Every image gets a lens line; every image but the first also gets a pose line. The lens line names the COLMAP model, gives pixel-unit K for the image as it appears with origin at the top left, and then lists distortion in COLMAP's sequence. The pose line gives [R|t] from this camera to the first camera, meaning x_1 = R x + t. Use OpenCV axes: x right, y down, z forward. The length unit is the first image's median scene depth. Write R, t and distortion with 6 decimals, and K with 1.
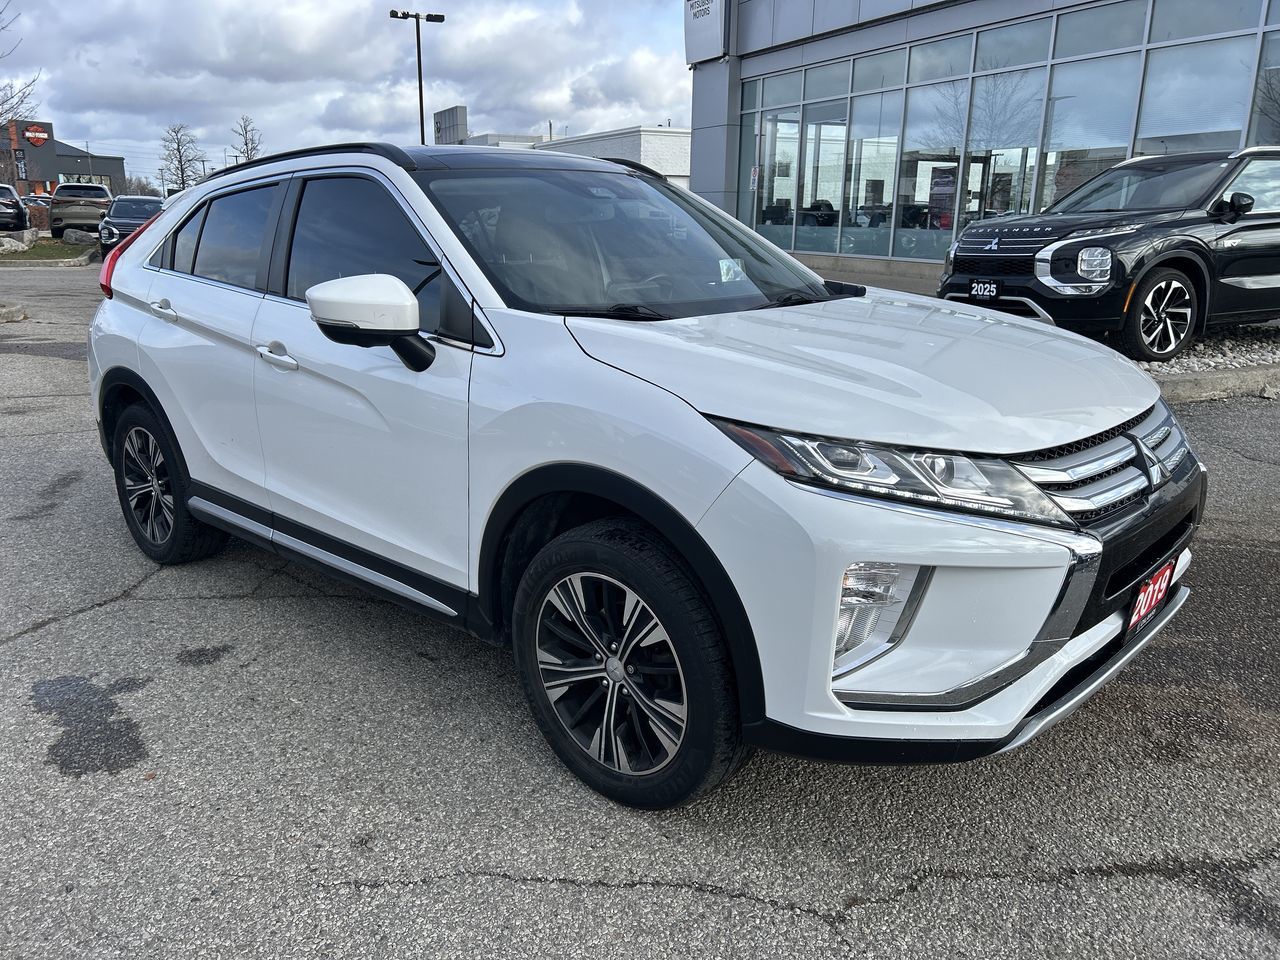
lens RADIAL K [[965.2, 0, 635.3], [0, 965.2, 466.0], [0, 0, 1]] dist [0.062248, -0.063151]
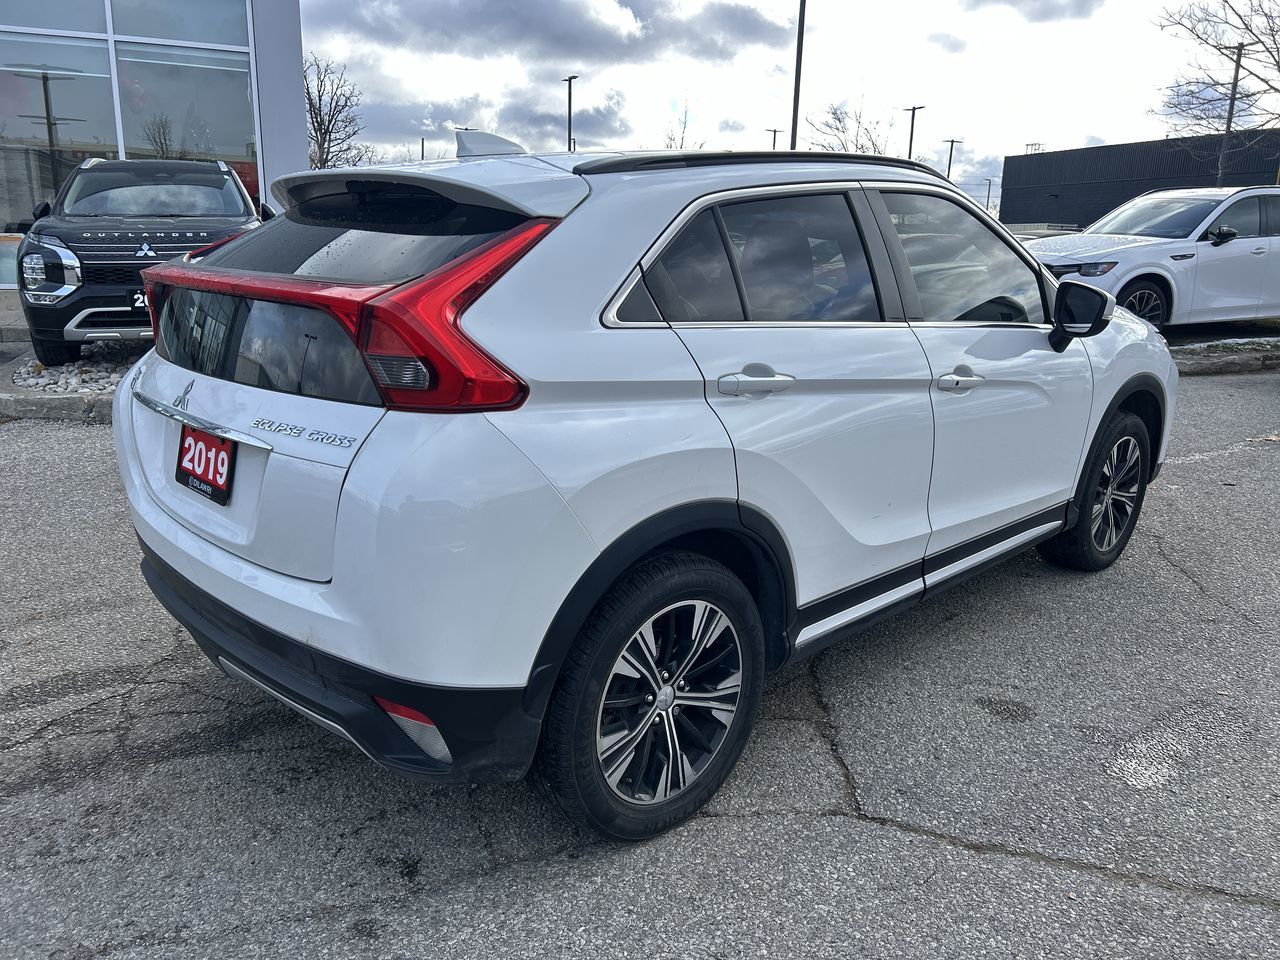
lens RADIAL K [[955.6, 0, 645.2], [0, 955.6, 481.5], [0, 0, 1]] dist [0.065216, -0.066403]
pose [[0.057307, -0.250863, 0.966325, -1.571399], [0.231648, 0.944841, 0.231548, -0.367342], [-0.971110, 0.210578, 0.112258, 1.439753]]
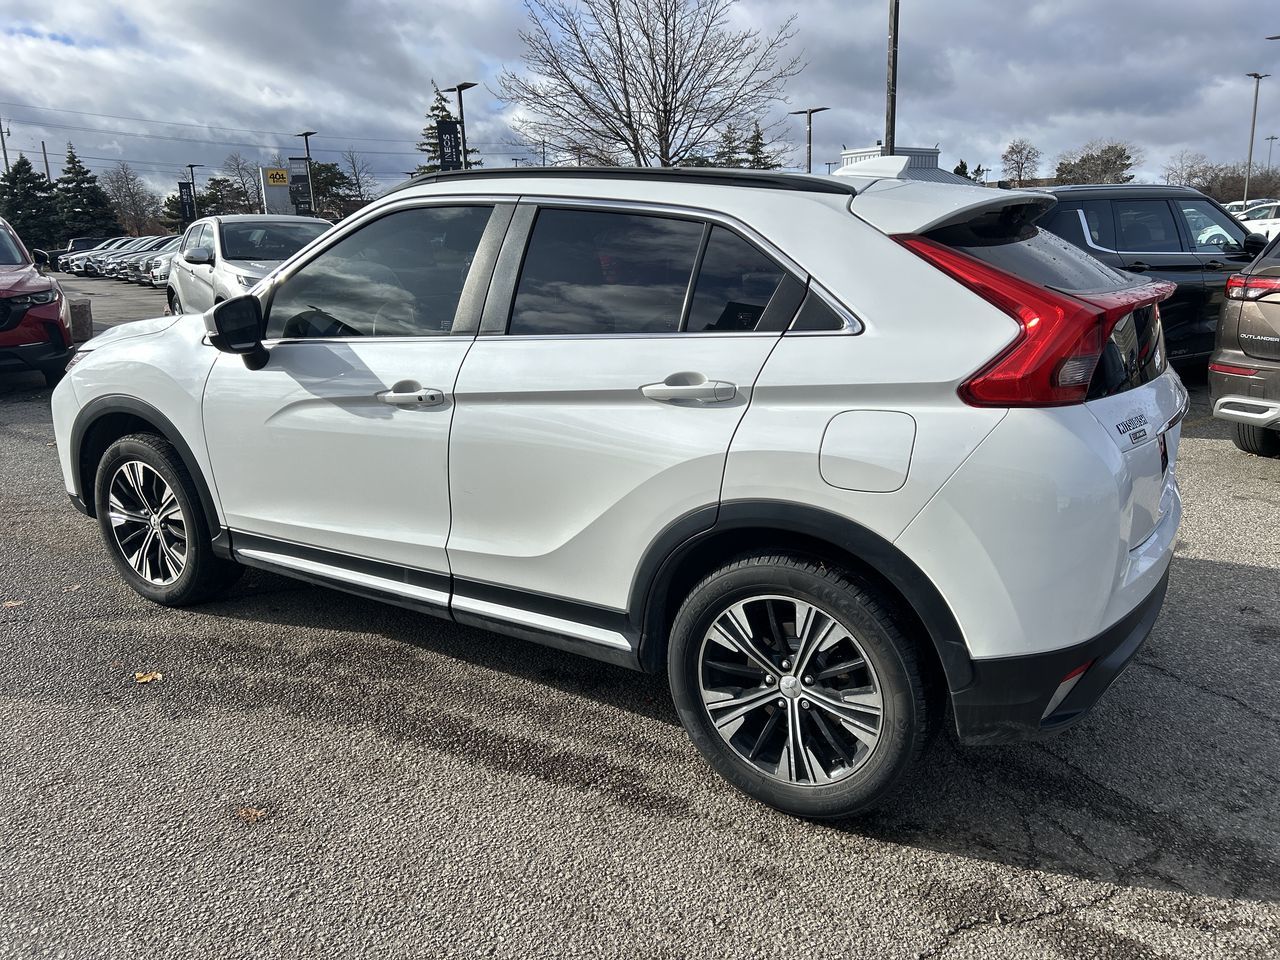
lens RADIAL K [[955.7, 0, 648.7], [0, 955.7, 469.8], [0, 0, 1]] dist [0.061983, -0.064389]
pose [[-0.979496, 0.059007, -0.192627, -0.031943], [-0.038522, 0.883647, 0.466566, -0.703031], [0.197745, 0.464420, -0.863256, 2.696403]]
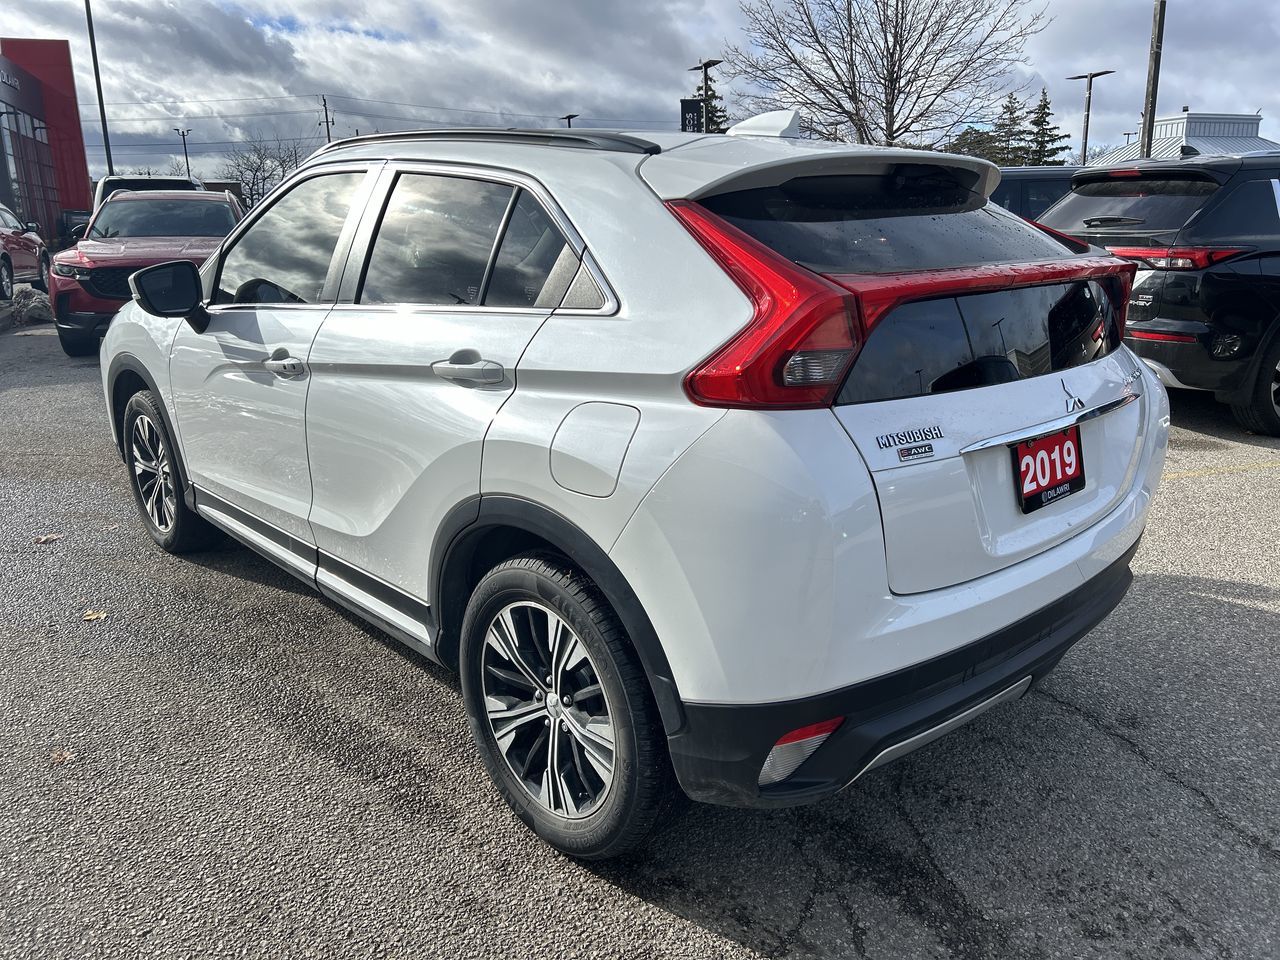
lens RADIAL K [[955.7, 0, 648.7], [0, 955.7, 469.8], [0, 0, 1]] dist [0.061983, -0.064389]
pose [[-0.997631, -0.009503, 0.068130, -0.470831], [0.024866, 0.873620, 0.485973, -0.672300], [-0.064138, 0.486516, -0.871314, 2.642273]]
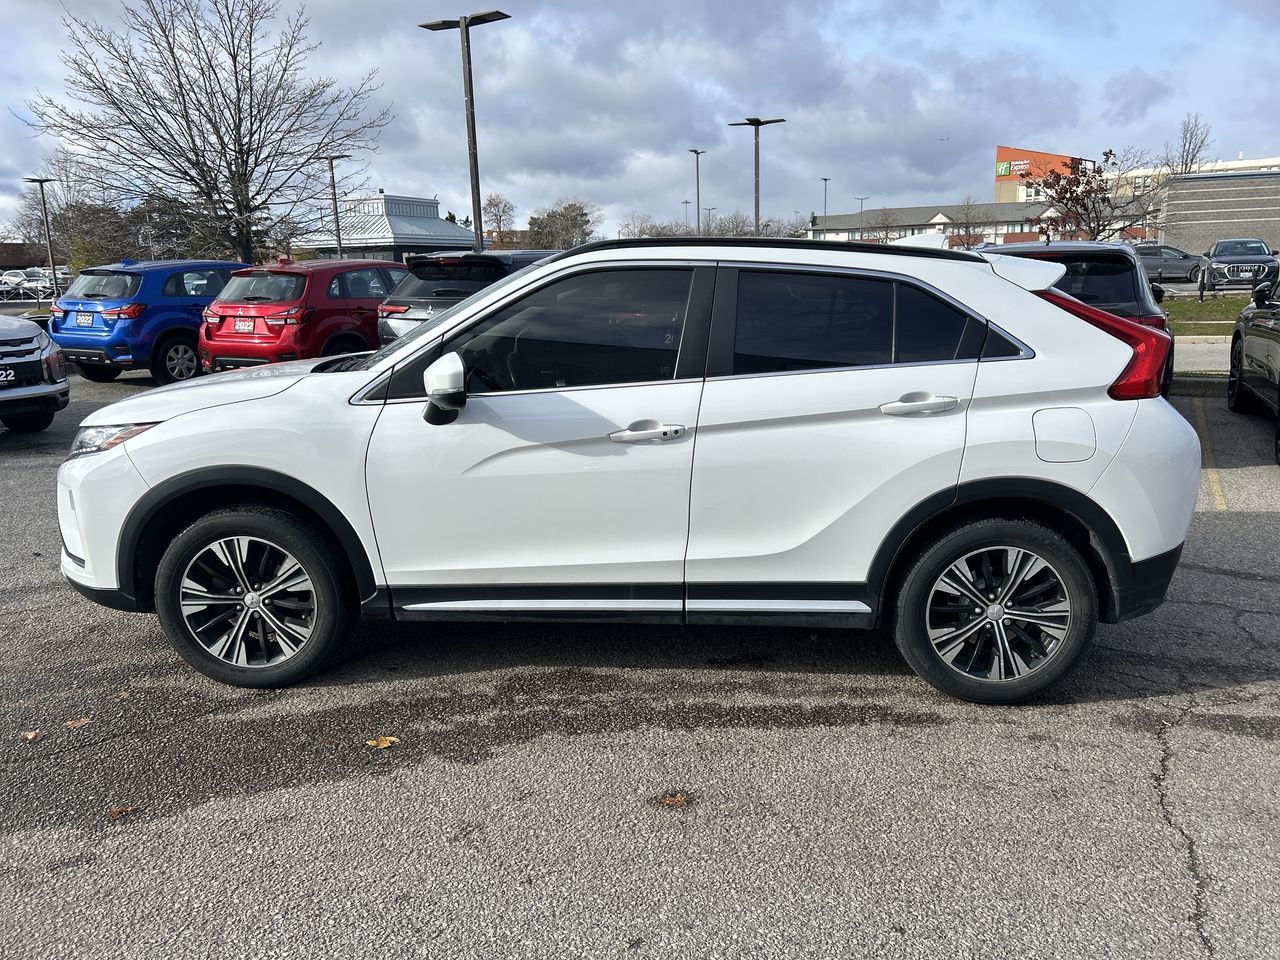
lens RADIAL K [[954.7, 0, 640.0], [0, 954.7, 480.0], [0, 0, 1]] dist [0.063831, -0.068468]
pose [[-0.757850, 0.146331, -0.635808, 0.831986], [-0.149601, 0.909584, 0.387656, -0.683638], [0.635046, 0.388902, -0.667436, 2.512114]]
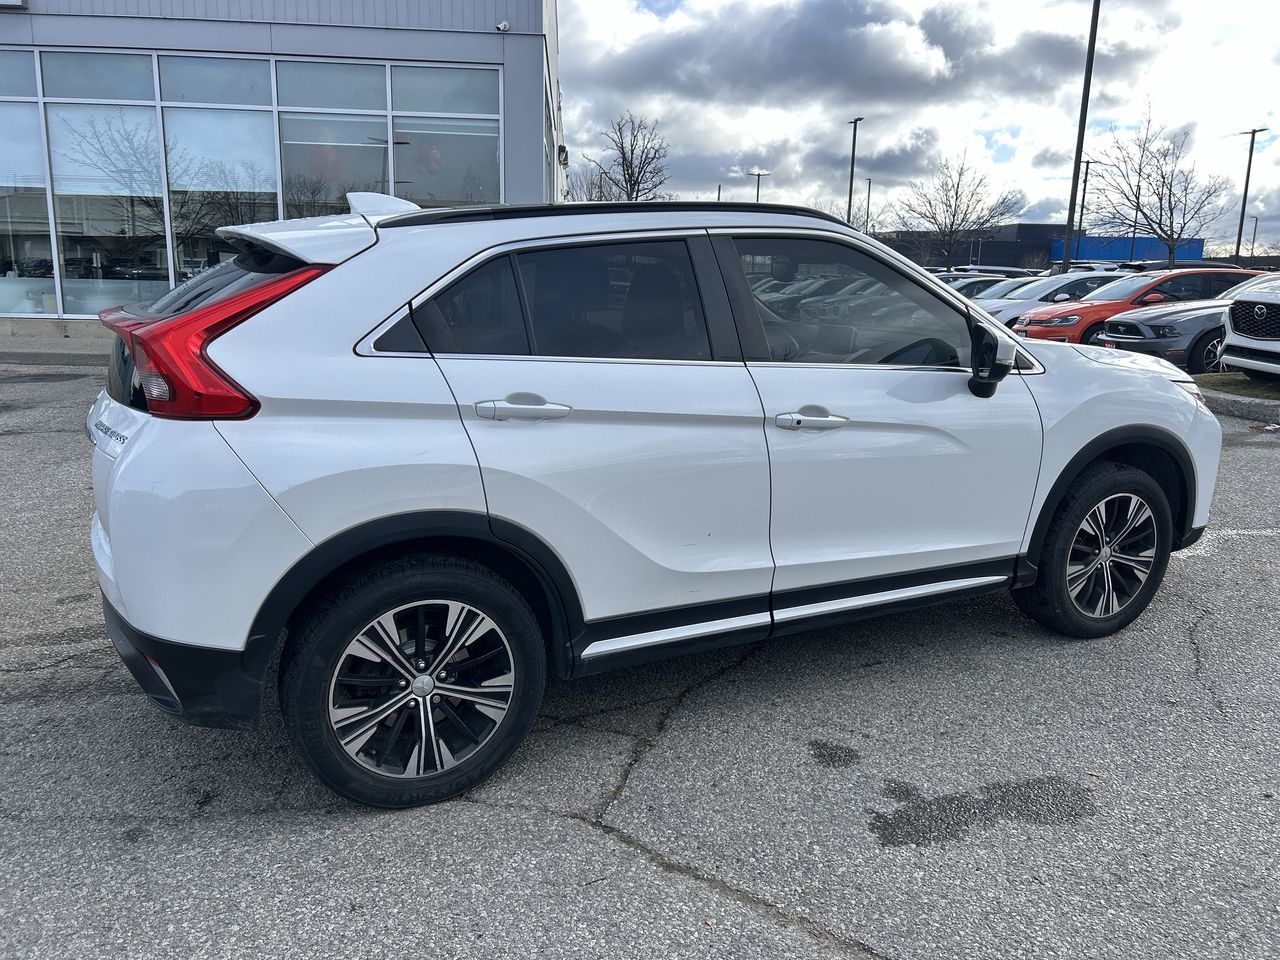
lens RADIAL K [[954.7, 0, 640.0], [0, 954.7, 480.0], [0, 0, 1]] dist [0.063831, -0.068468]
pose [[0.359827, -0.197835, 0.911804, -1.549891], [0.221795, 0.967385, 0.122367, -0.247831], [-0.906273, 0.158203, 0.391970, 0.936282]]
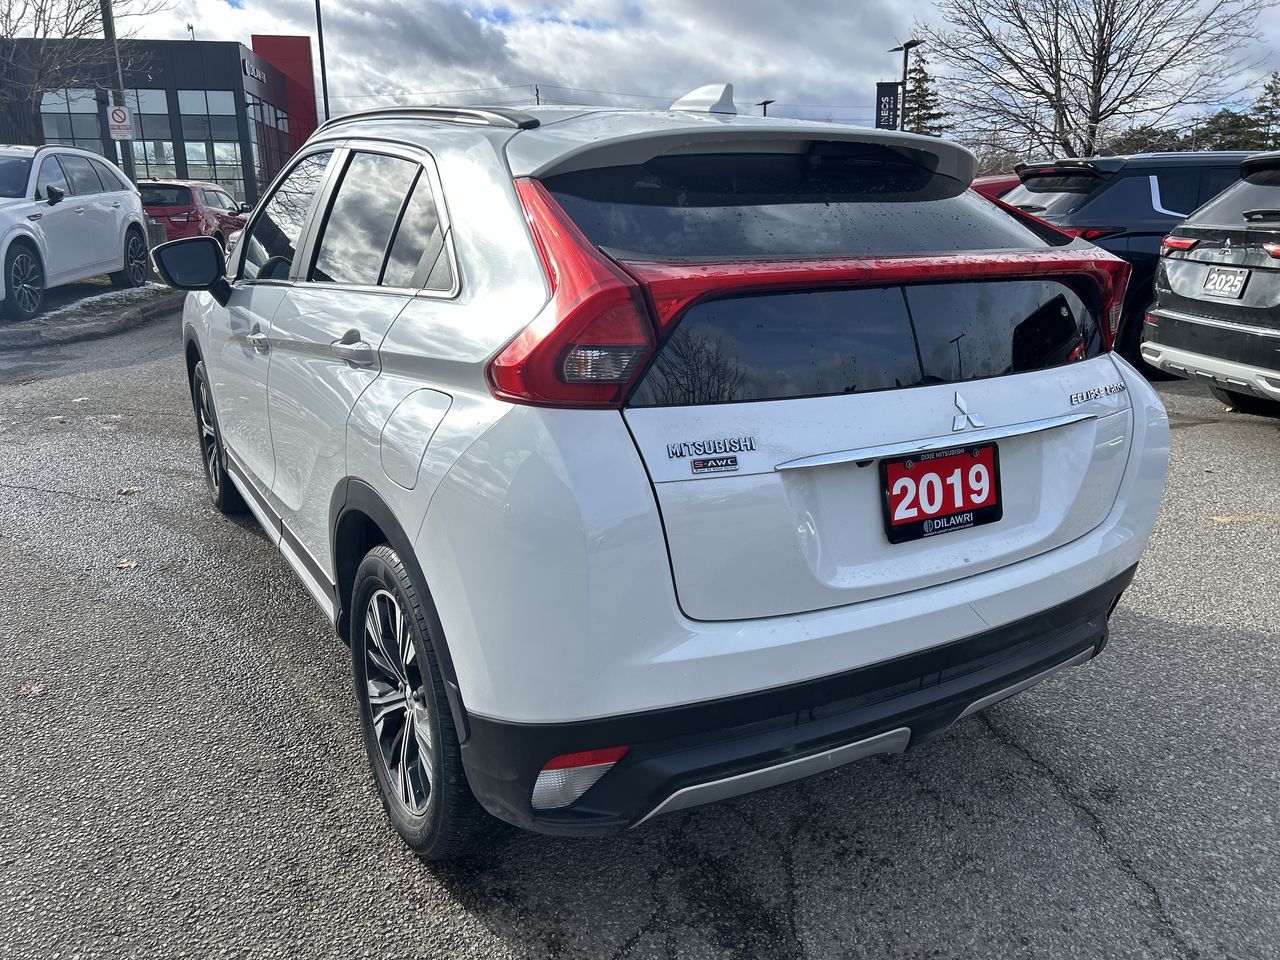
lens RADIAL K [[955.3, 0, 632.3], [0, 955.3, 482.7], [0, 0, 1]] dist [0.061865, -0.065796]
pose [[-0.958956, -0.082786, 0.271202, -0.722476], [0.065878, 0.865215, 0.497054, -0.642335], [-0.275797, 0.494519, -0.824249, 2.551308]]
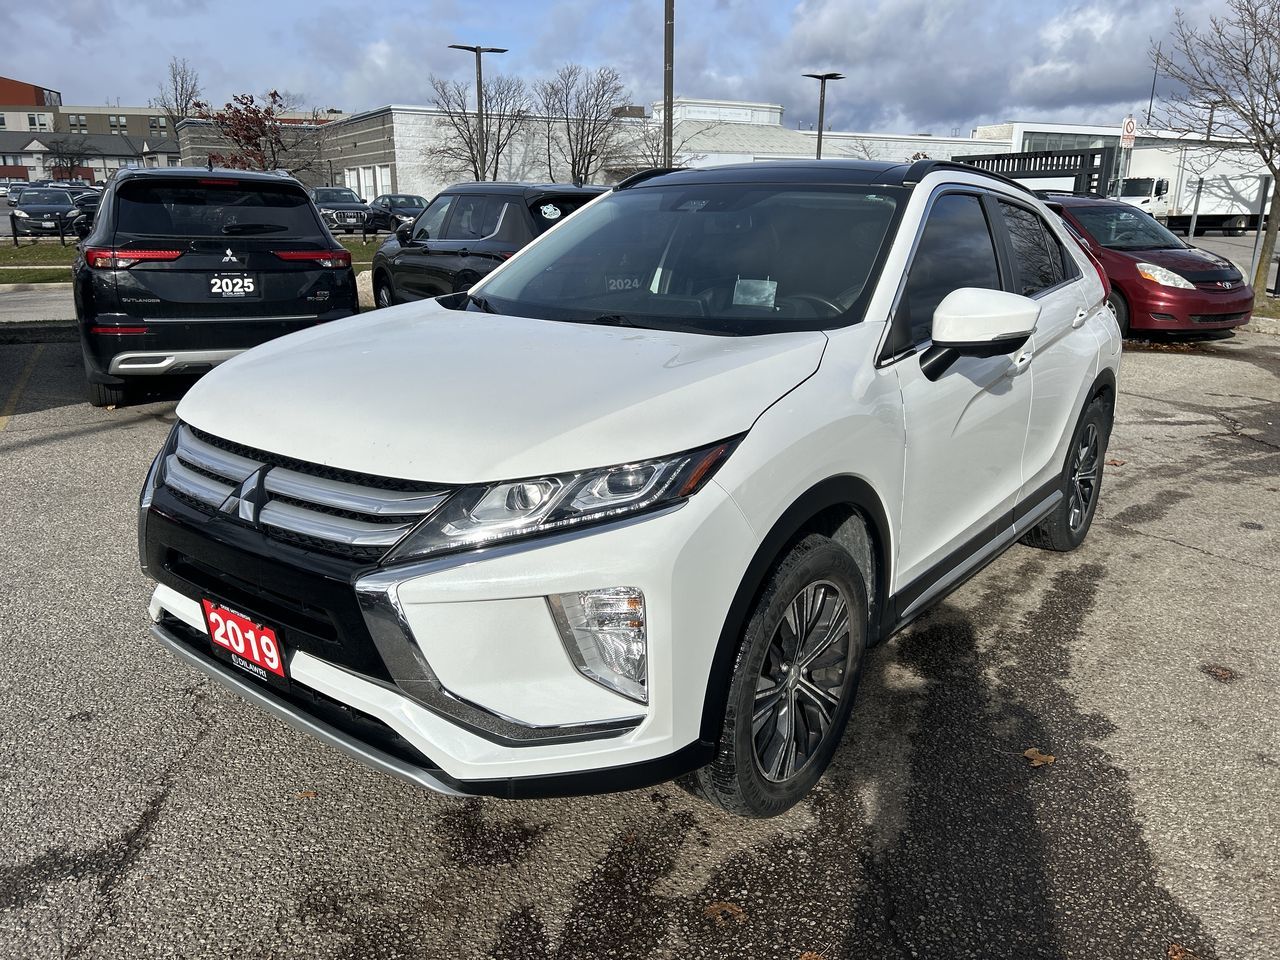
lens RADIAL K [[965.2, 0, 635.3], [0, 965.2, 466.0], [0, 0, 1]] dist [0.062248, -0.063151]
pose [[0.086729, 0.248645, -0.964704, 1.225882], [-0.259337, 0.940602, 0.219118, -0.280582], [0.961885, 0.231180, 0.146060, 1.025555]]
